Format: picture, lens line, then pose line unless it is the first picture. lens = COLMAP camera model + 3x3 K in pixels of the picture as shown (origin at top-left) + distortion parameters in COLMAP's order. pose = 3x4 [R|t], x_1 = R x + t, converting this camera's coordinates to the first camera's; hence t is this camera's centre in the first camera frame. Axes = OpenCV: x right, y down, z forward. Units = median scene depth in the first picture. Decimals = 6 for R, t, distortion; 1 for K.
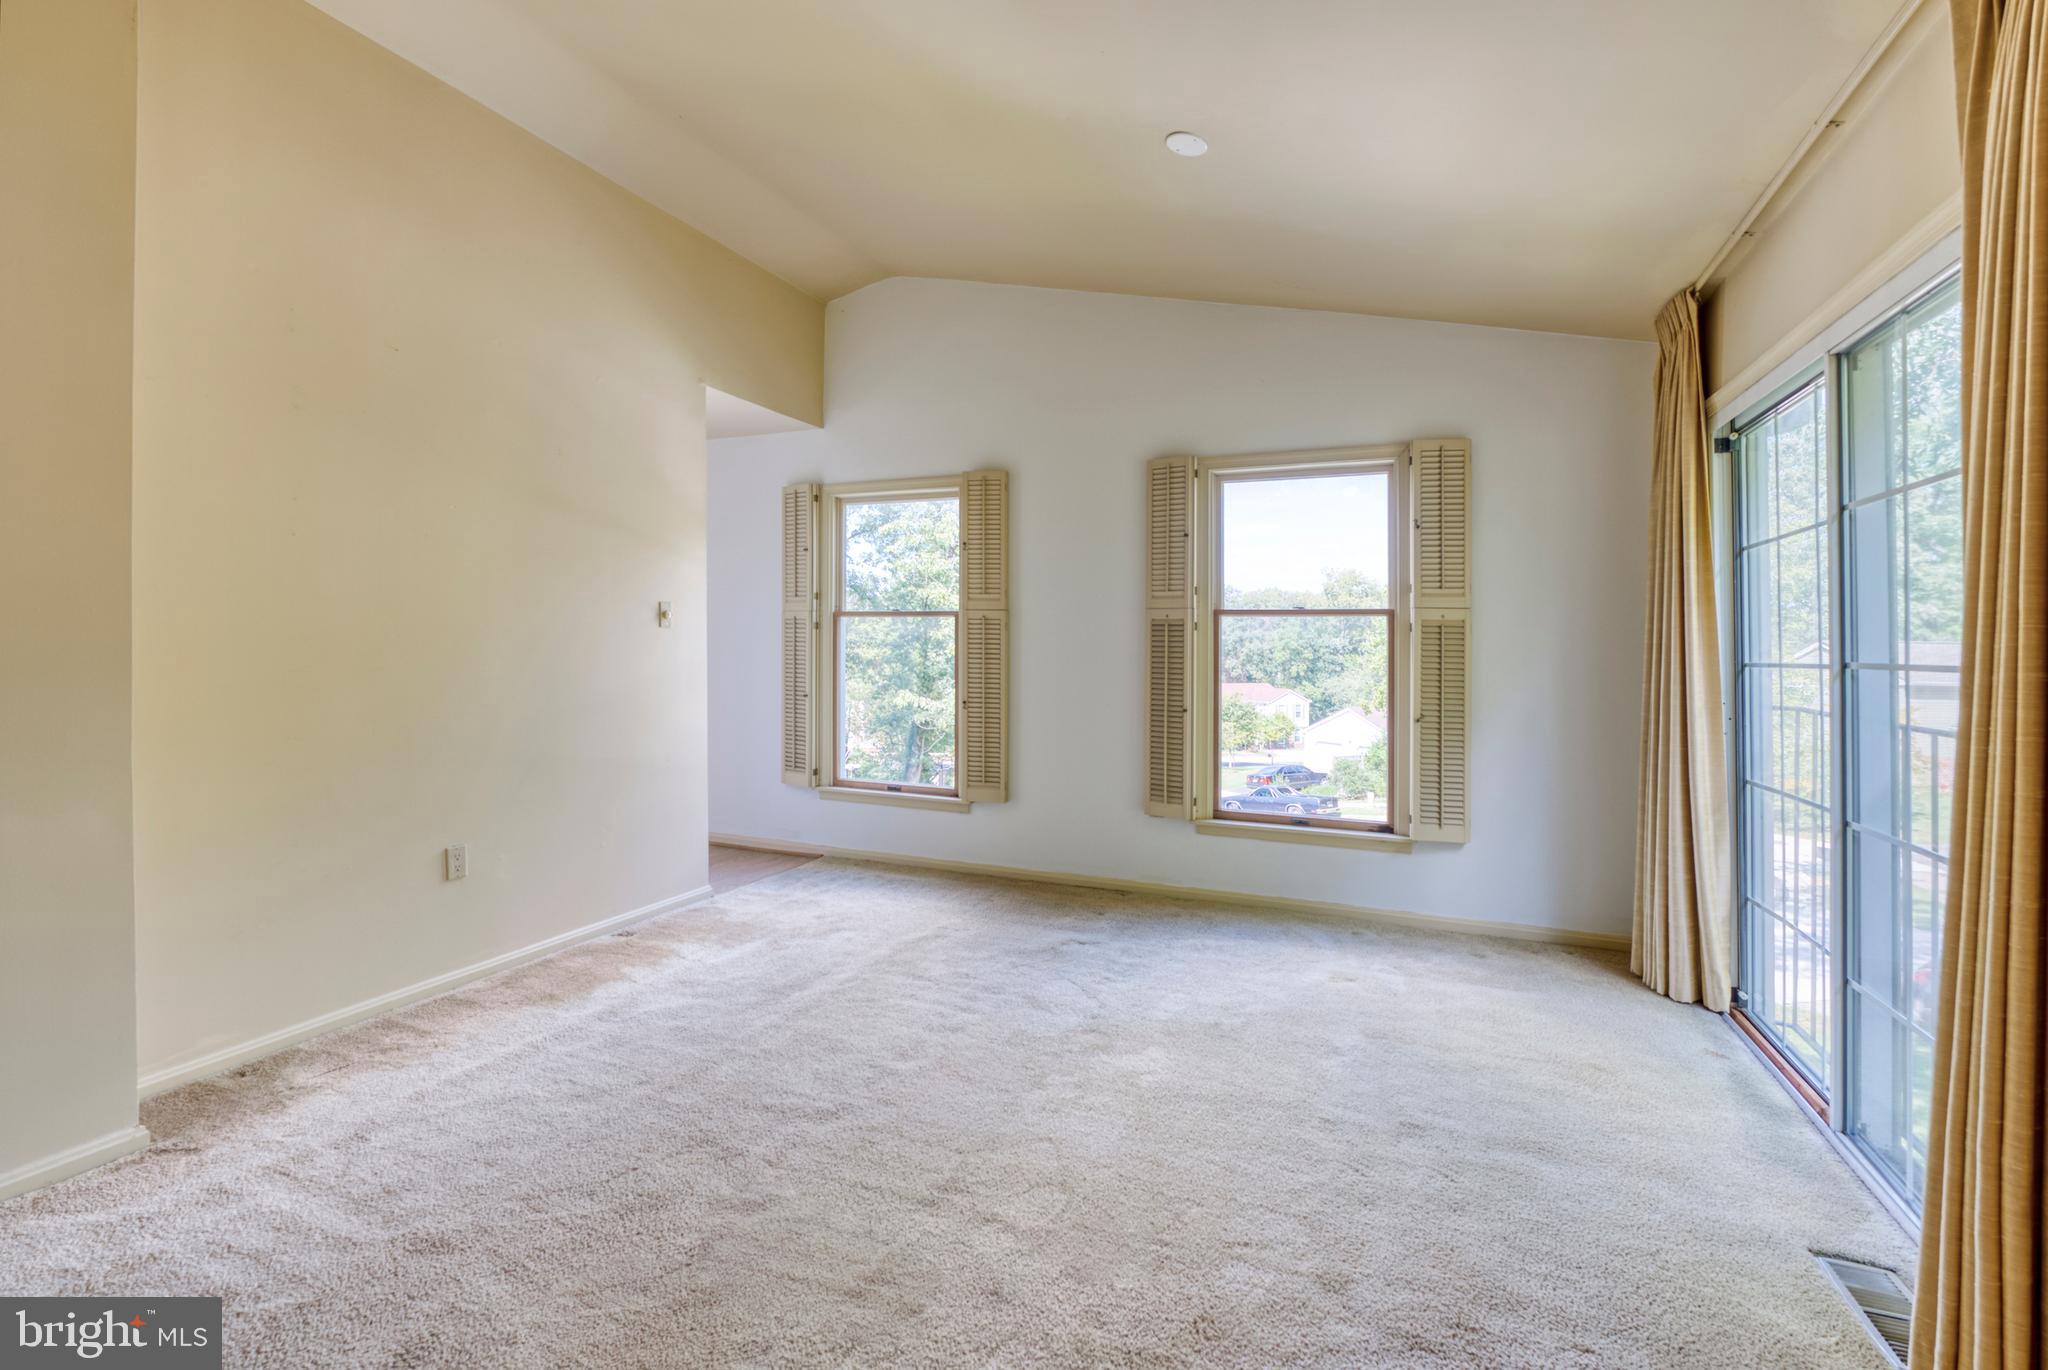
lens RADIAL K [[921.4, 0, 1013.4], [0, 921.4, 649.4], [0, 0, 1]] dist [-0.018370, 0.001088]
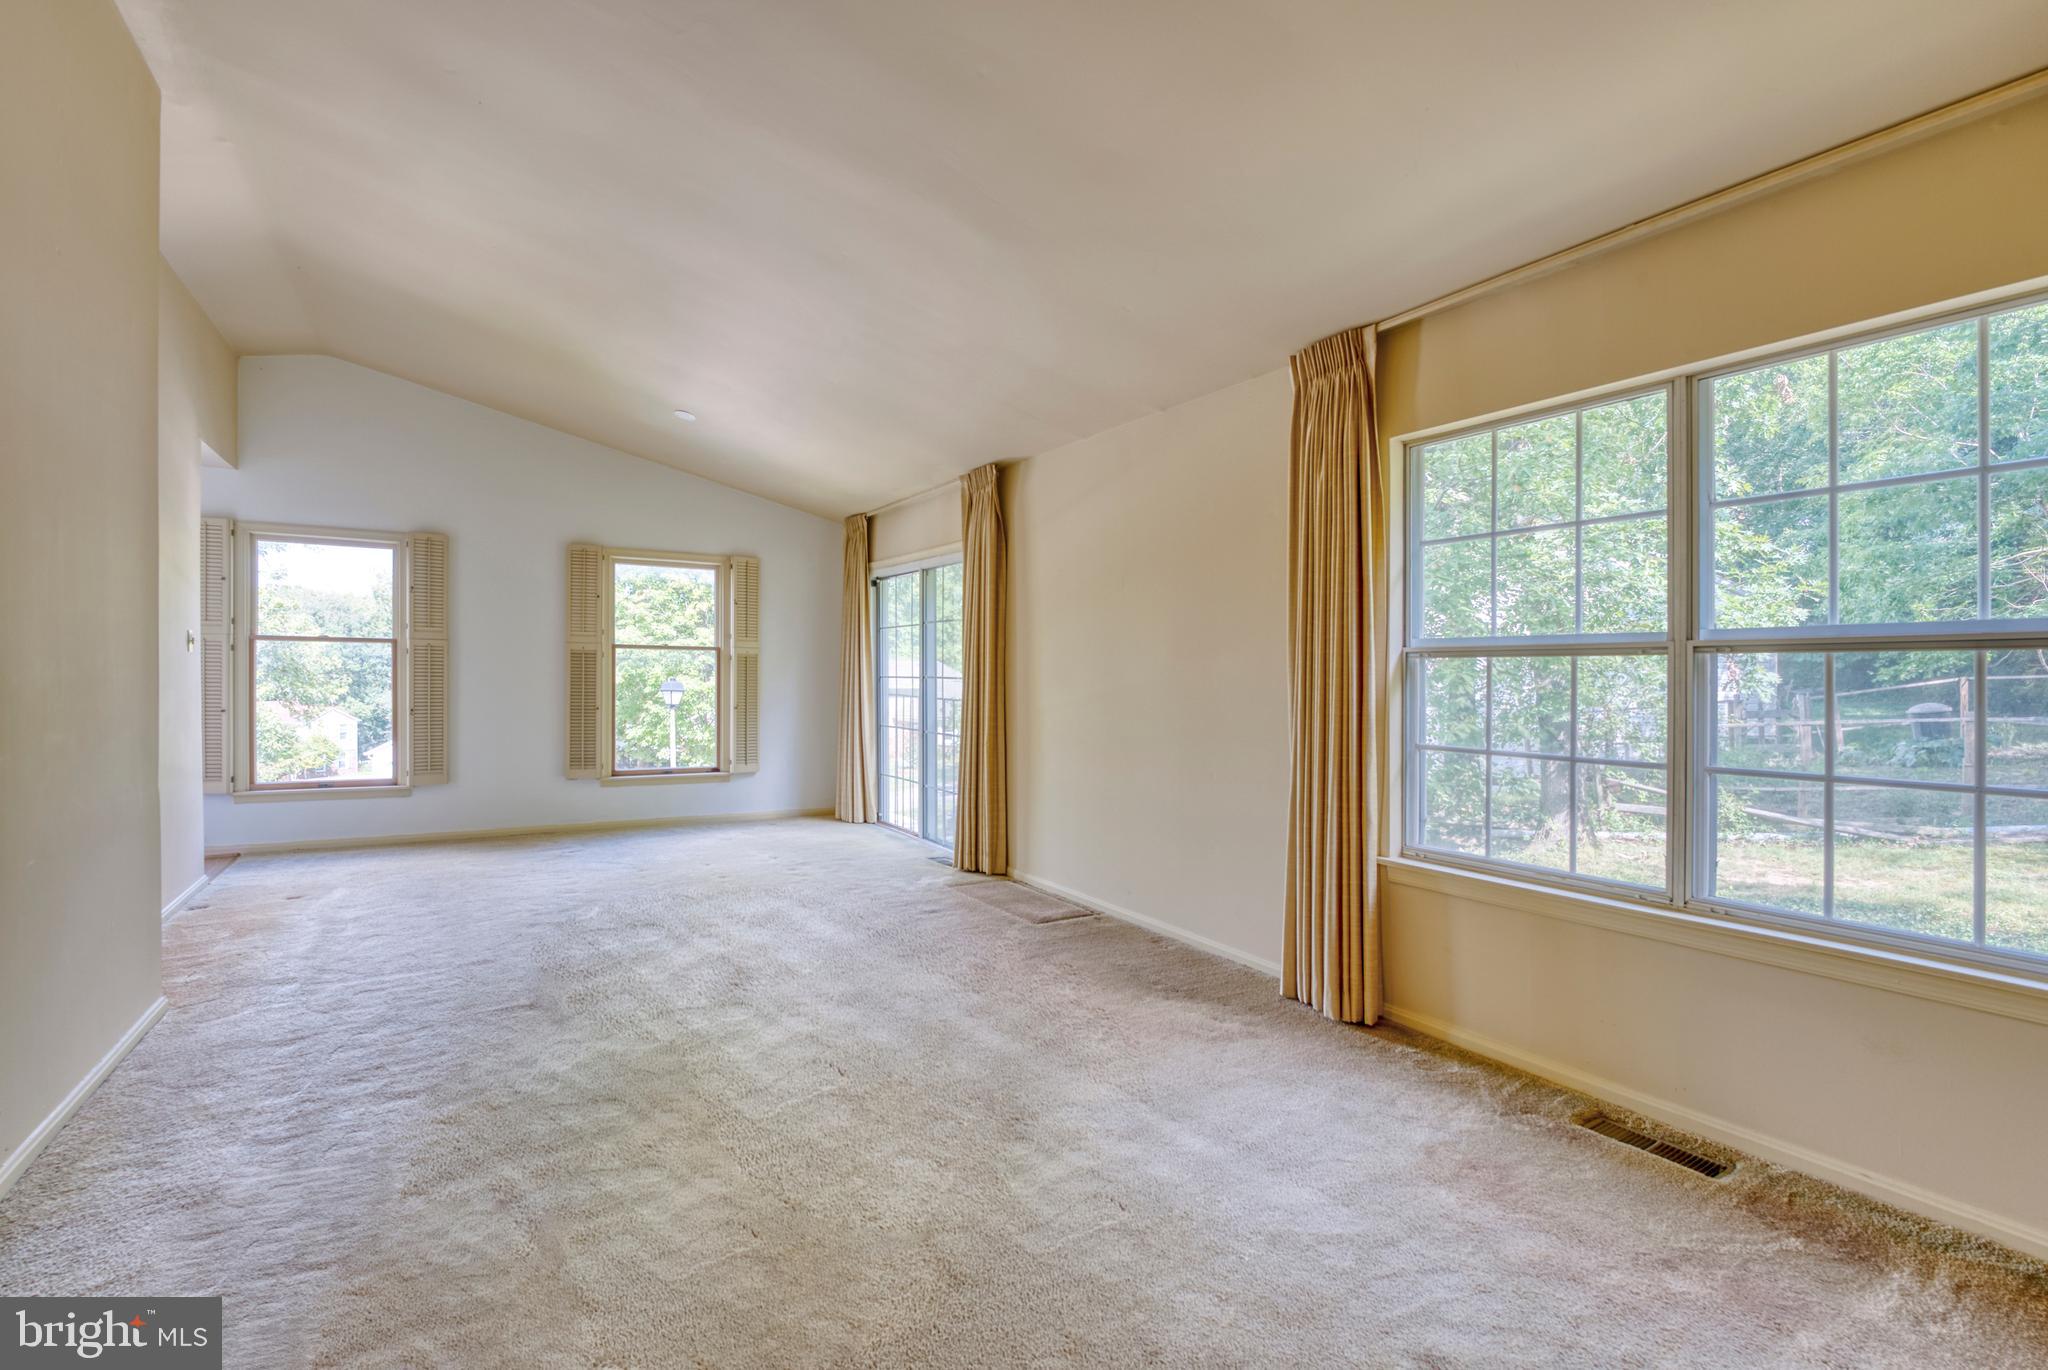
lens RADIAL K [[921.4, 0, 1006.6], [0, 921.4, 679.9], [0, 0, 1]] dist [-0.018370, 0.001088]
pose [[0.595117, -0.010936, 0.803565, -0.648981], [-0.005601, 0.999827, 0.017755, -0.013689], [-0.803620, -0.015067, 0.594952, -0.484744]]
